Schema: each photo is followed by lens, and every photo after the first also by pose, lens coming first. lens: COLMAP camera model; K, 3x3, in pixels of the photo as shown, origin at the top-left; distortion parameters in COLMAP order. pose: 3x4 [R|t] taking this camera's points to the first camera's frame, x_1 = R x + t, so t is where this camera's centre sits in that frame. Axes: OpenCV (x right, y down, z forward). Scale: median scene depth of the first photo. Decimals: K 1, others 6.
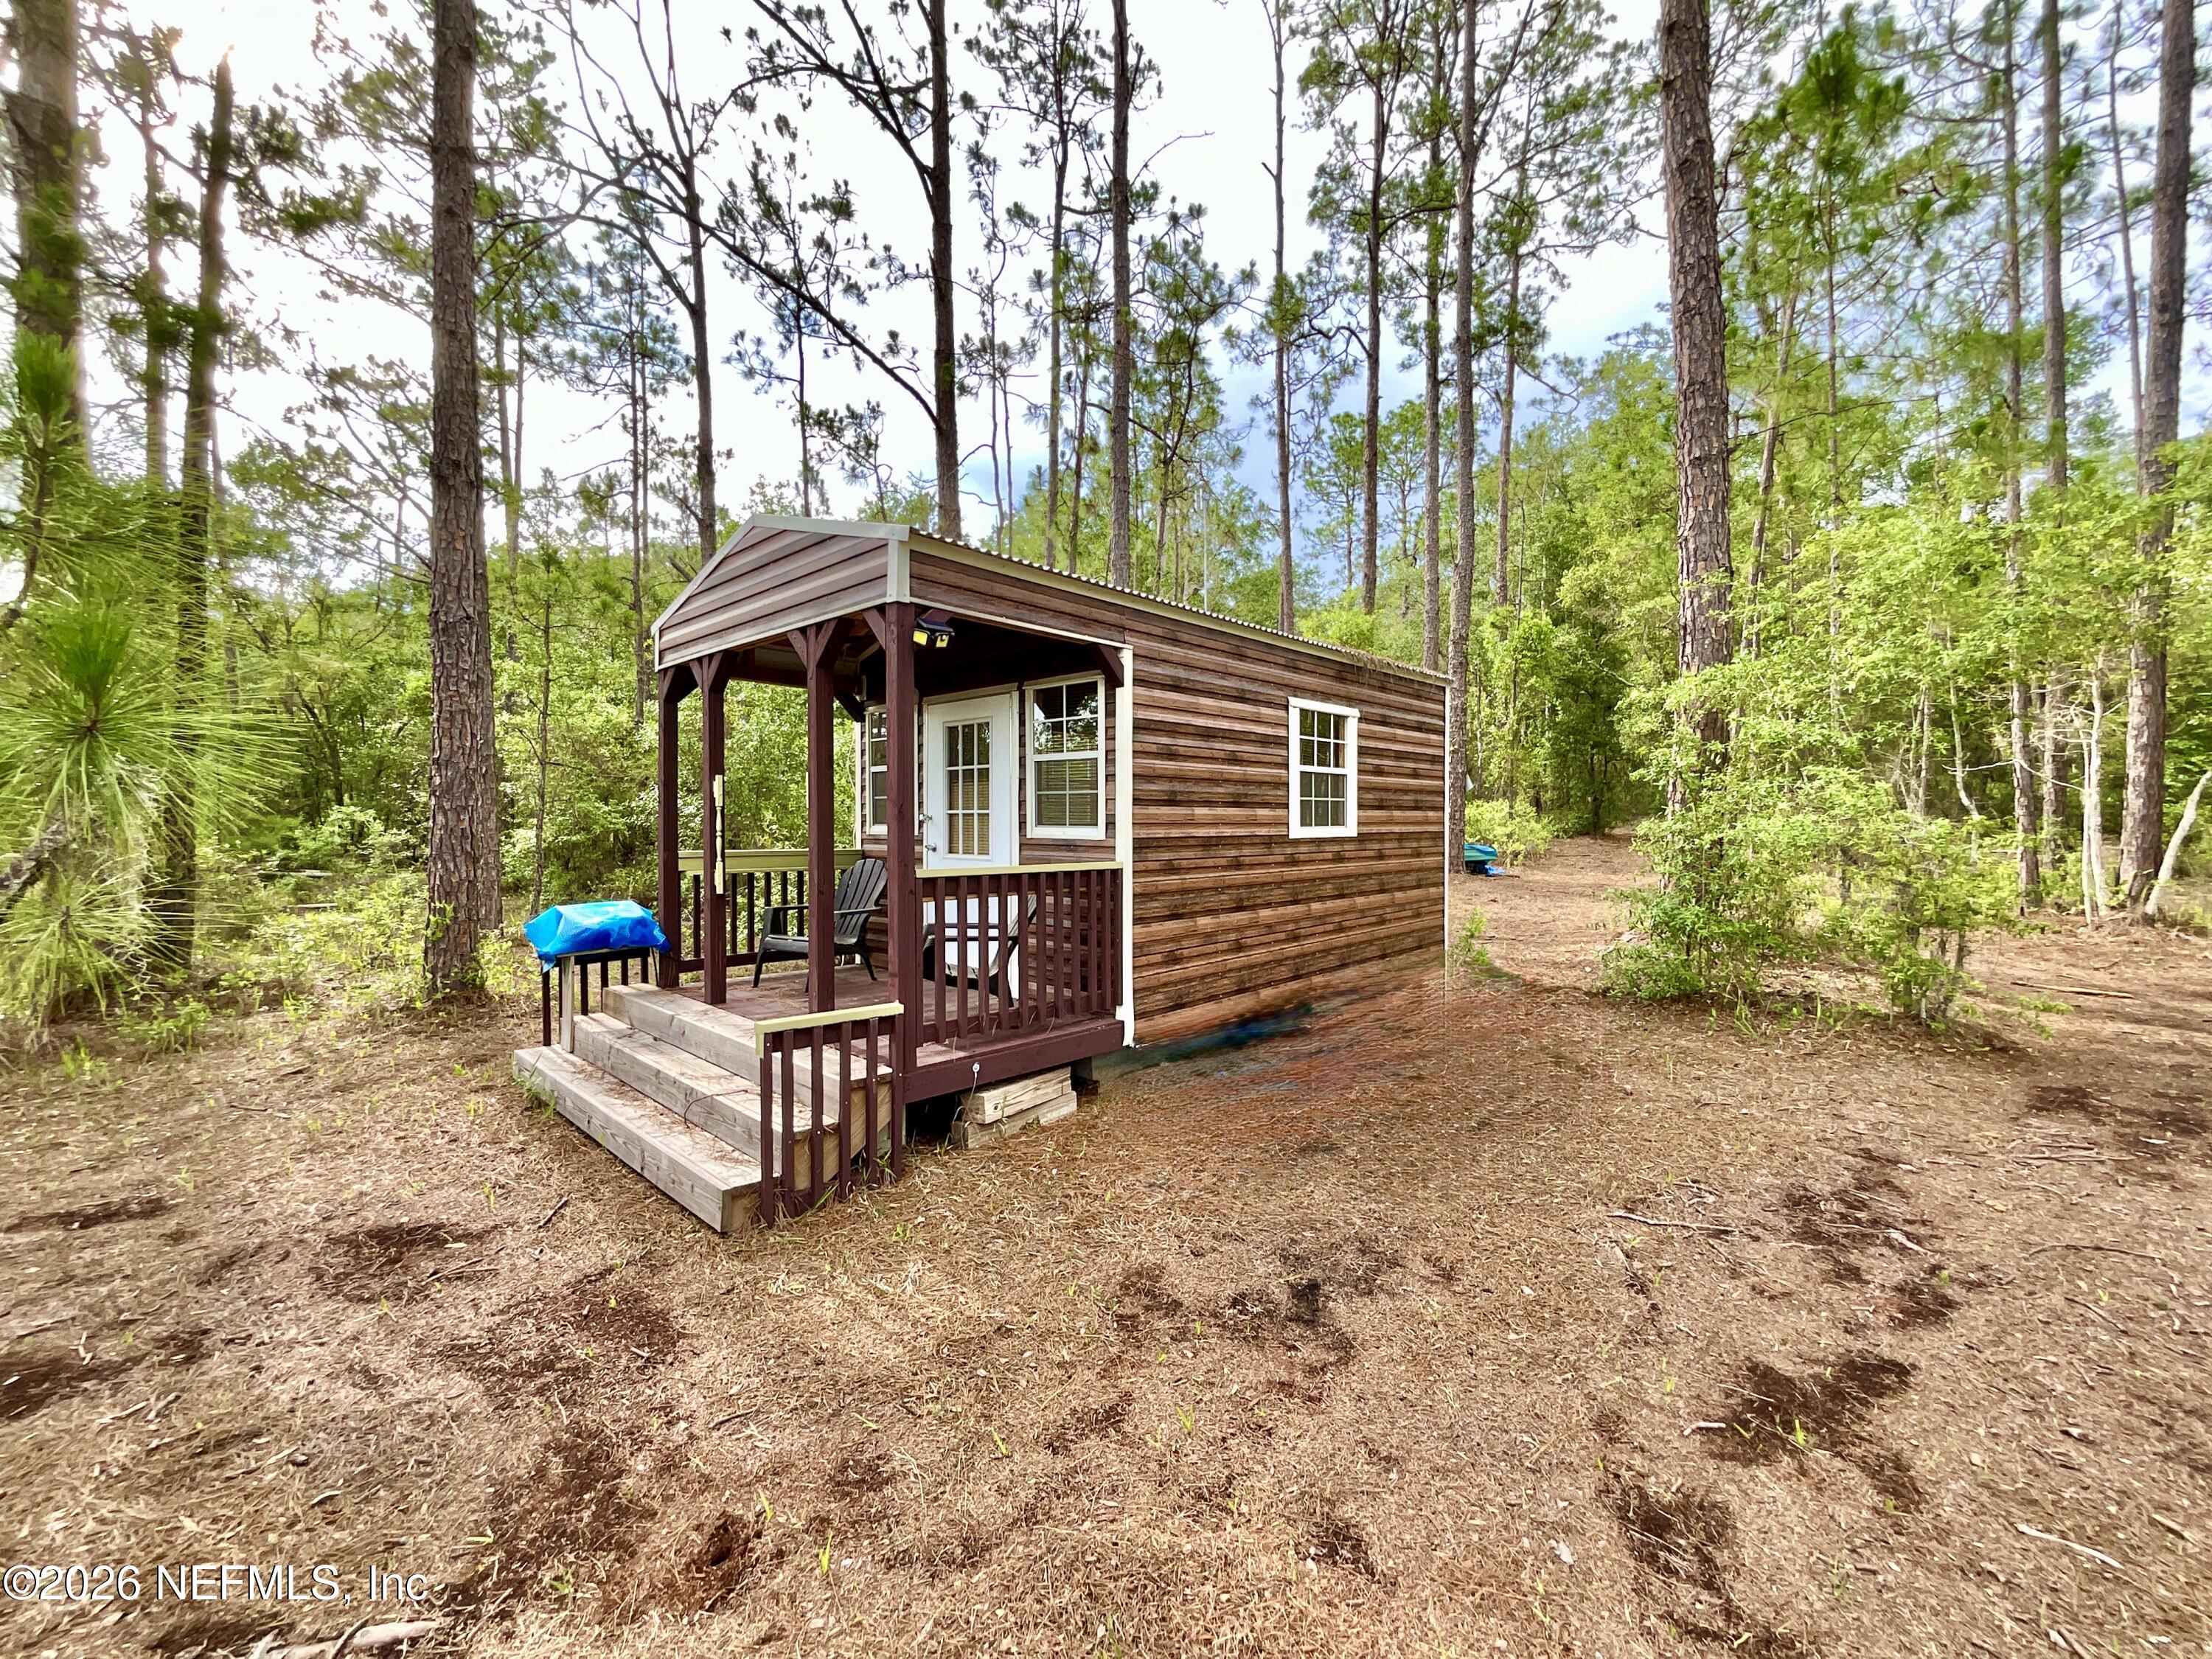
lens RADIAL K [[896.2, 0, 1100.5], [0, 896.2, 837.3], [0, 0, 1]] dist [0.001812, 0.000185]
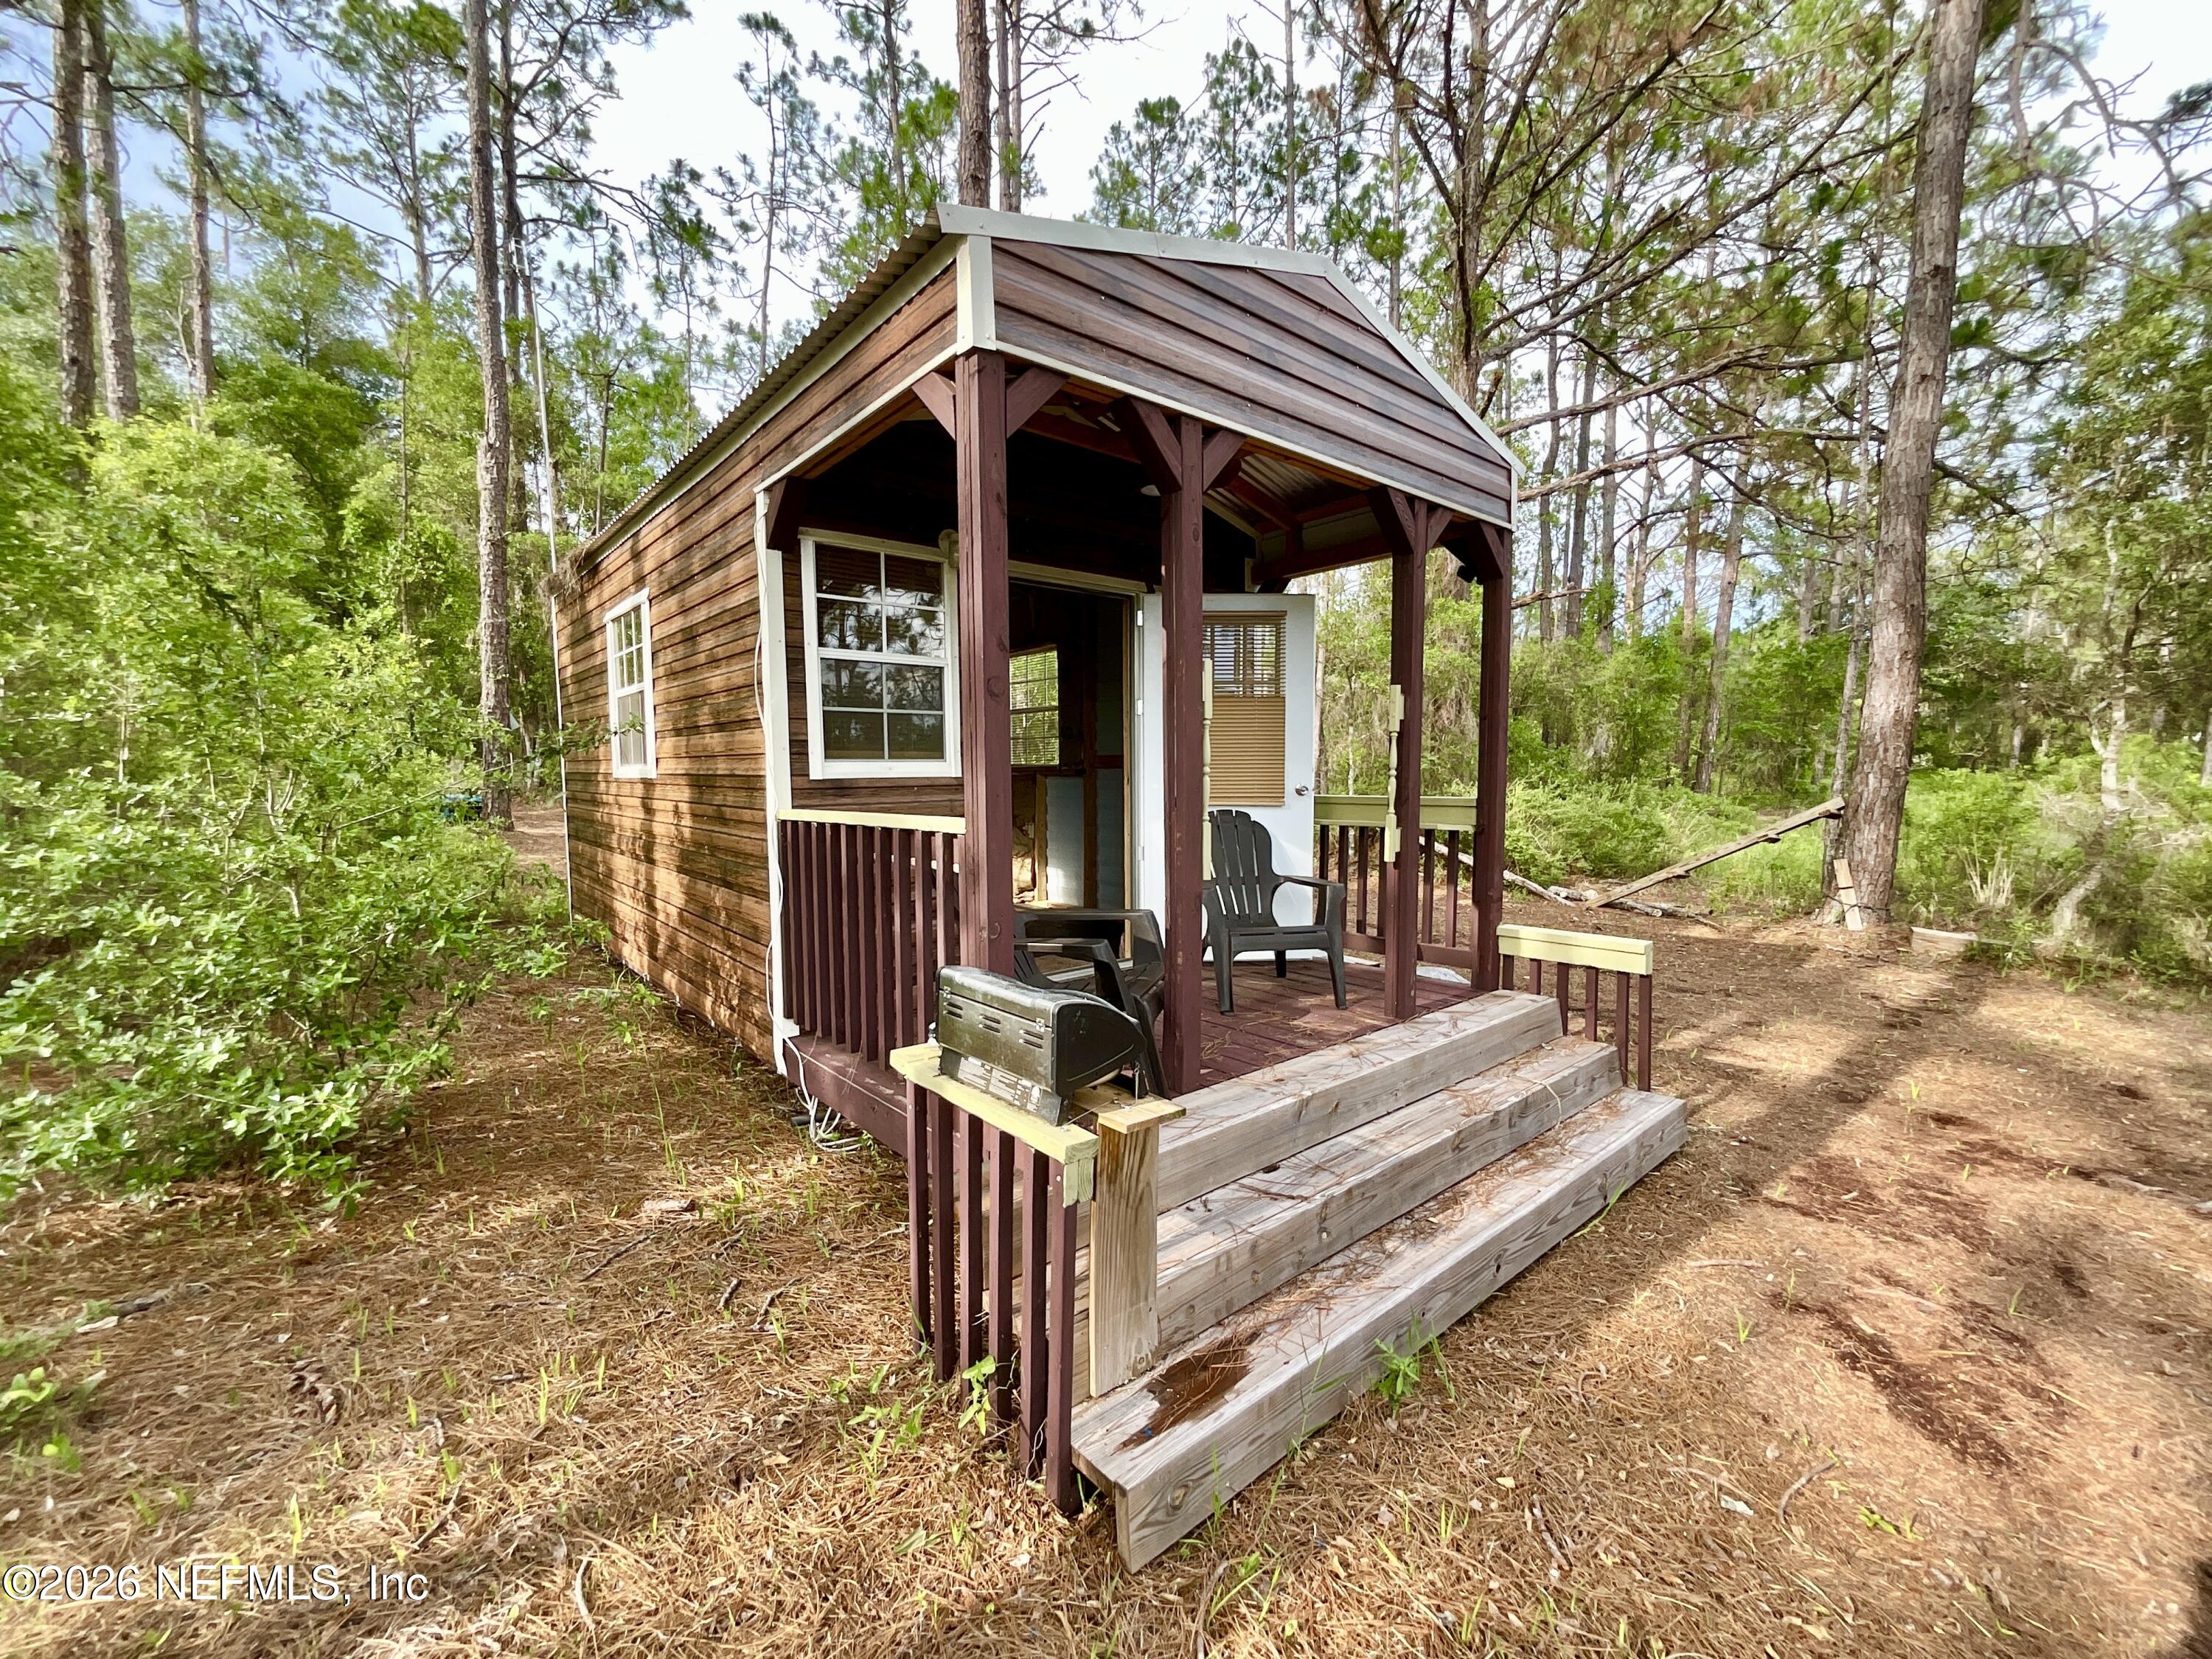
lens RADIAL K [[896.2, 0, 1100.5], [0, 896.2, 837.3], [0, 0, 1]] dist [0.001812, 0.000185]
pose [[0.121284, -0.086184, 0.988869, -0.874489], [0.026737, 0.996146, 0.083539, -0.007762], [-0.992258, 0.016308, 0.123121, 0.901255]]
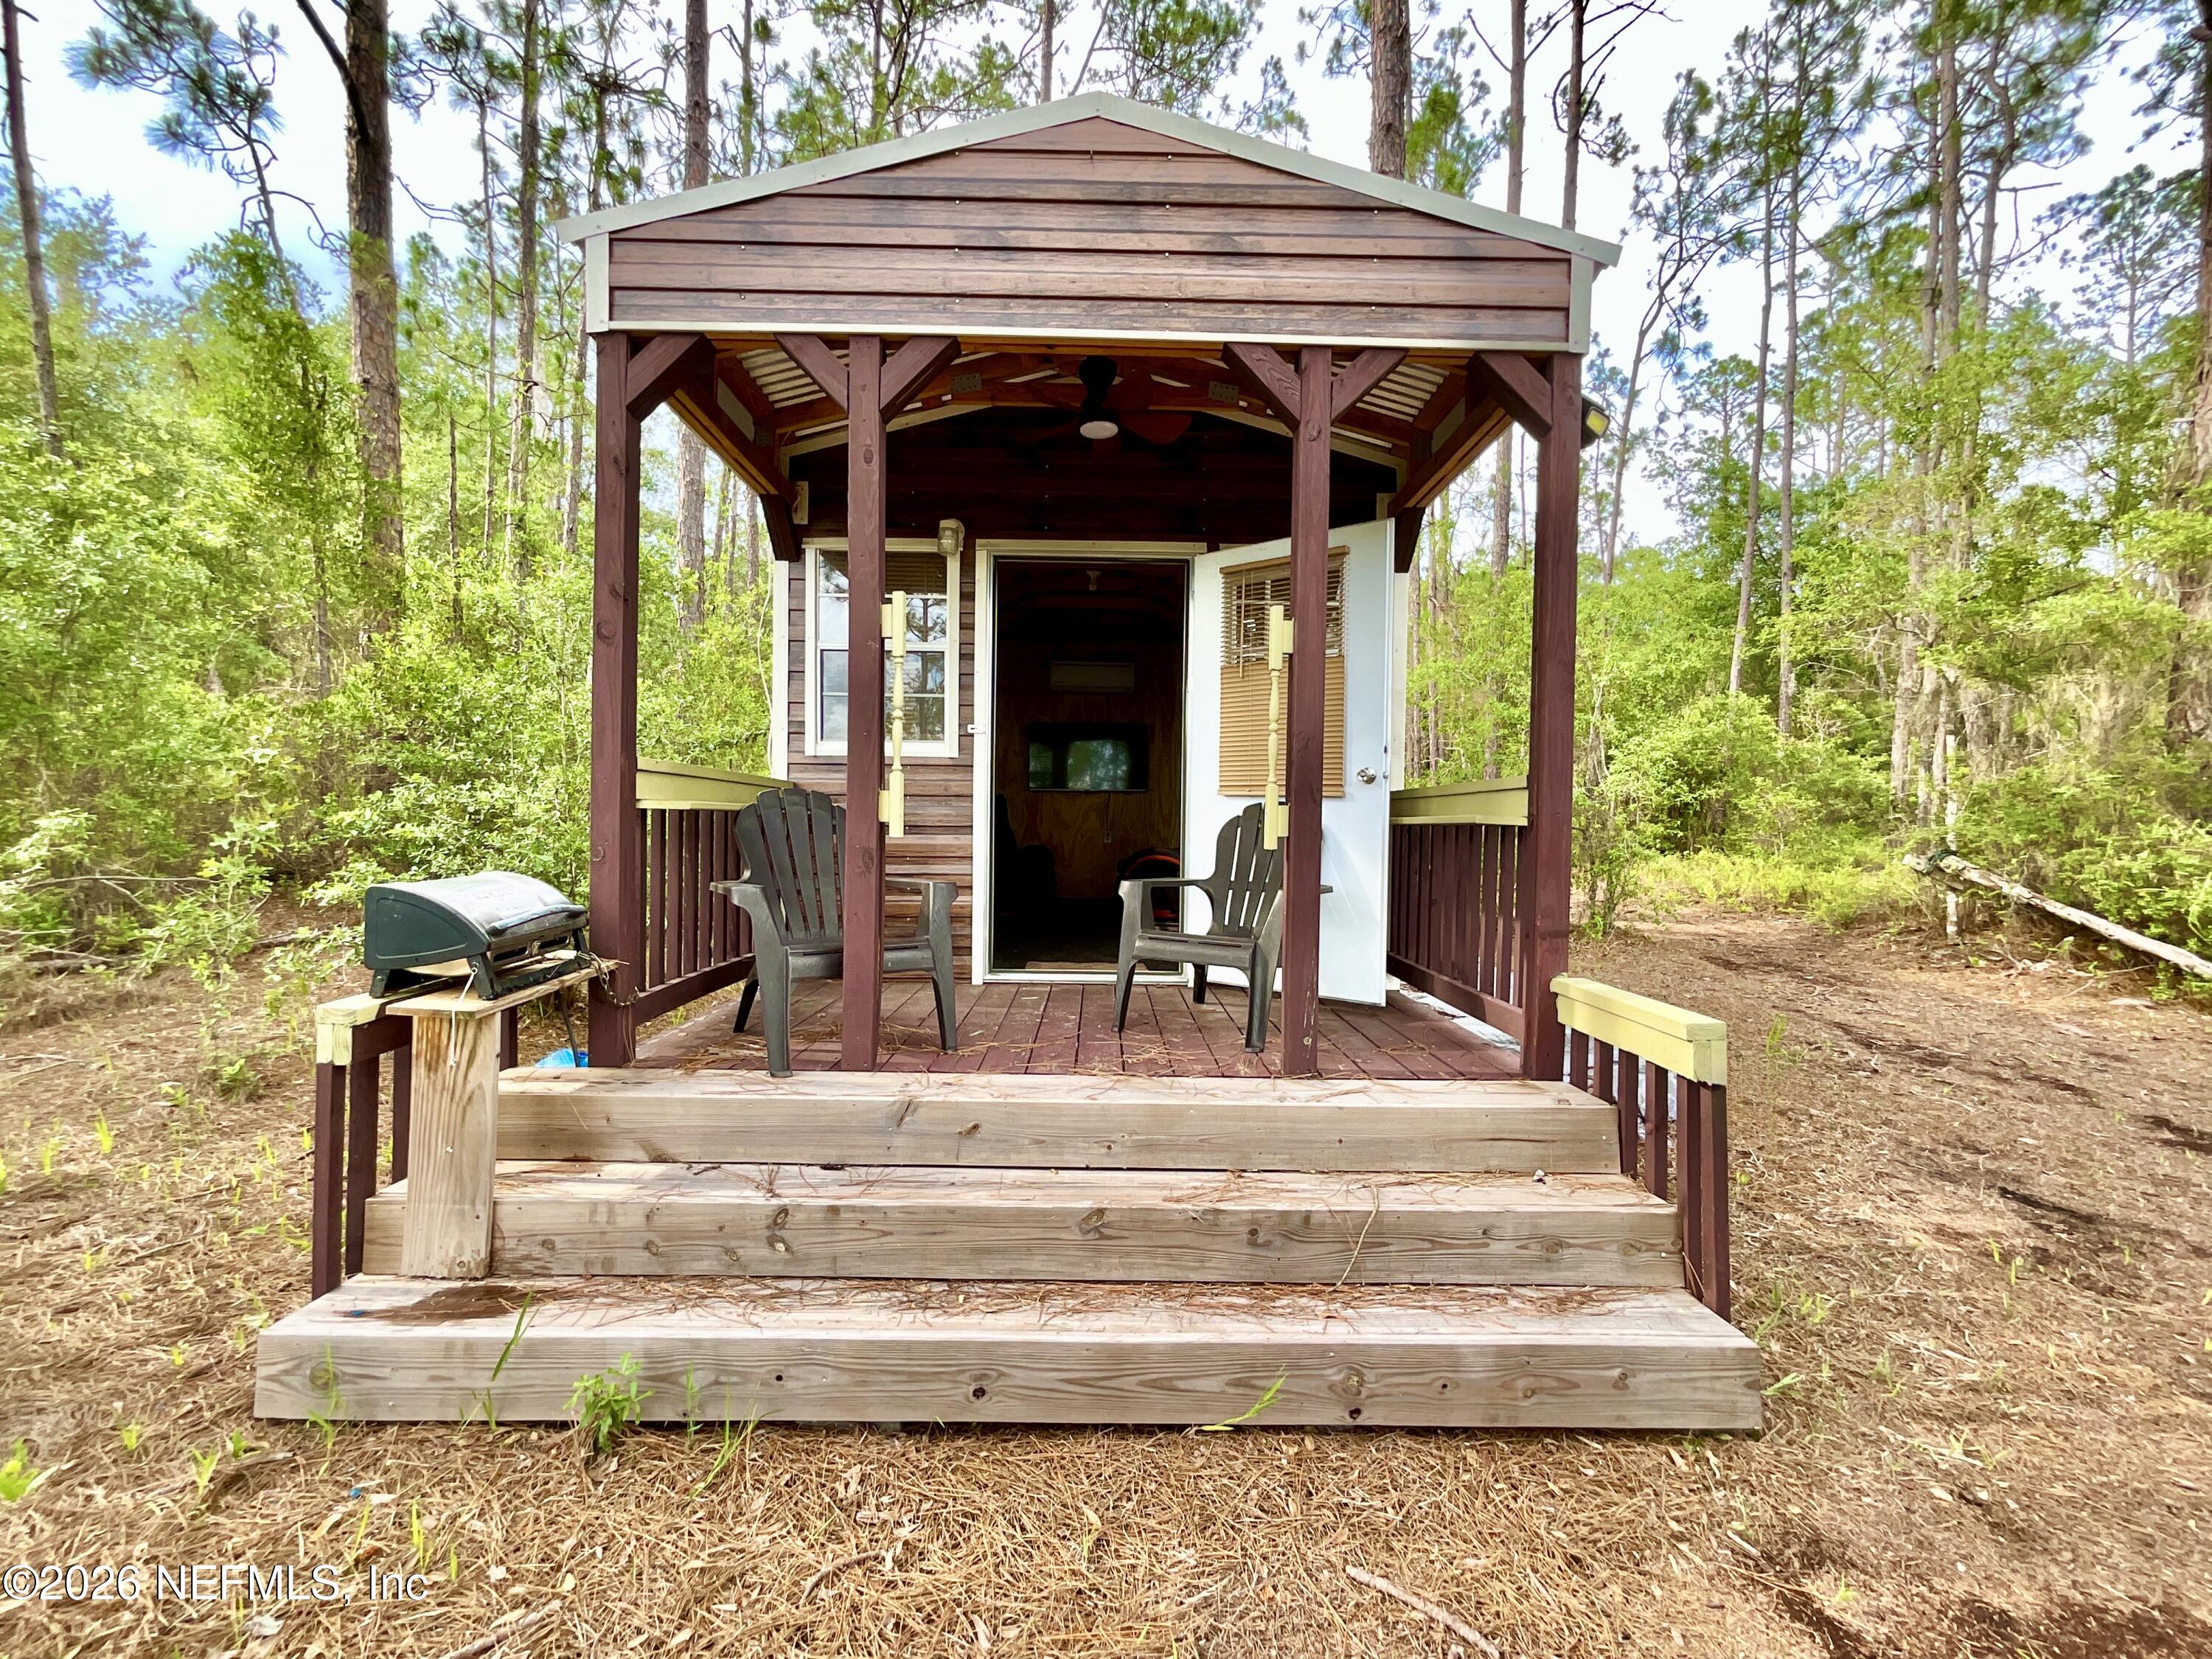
lens RADIAL K [[896.2, 0, 1100.5], [0, 896.2, 837.3], [0, 0, 1]] dist [0.001812, 0.000185]
pose [[0.721989, -0.008571, 0.691851, -0.613798], [0.003281, 0.999954, 0.008964, 0.054483], [-0.691896, -0.004201, 0.721985, 0.520584]]
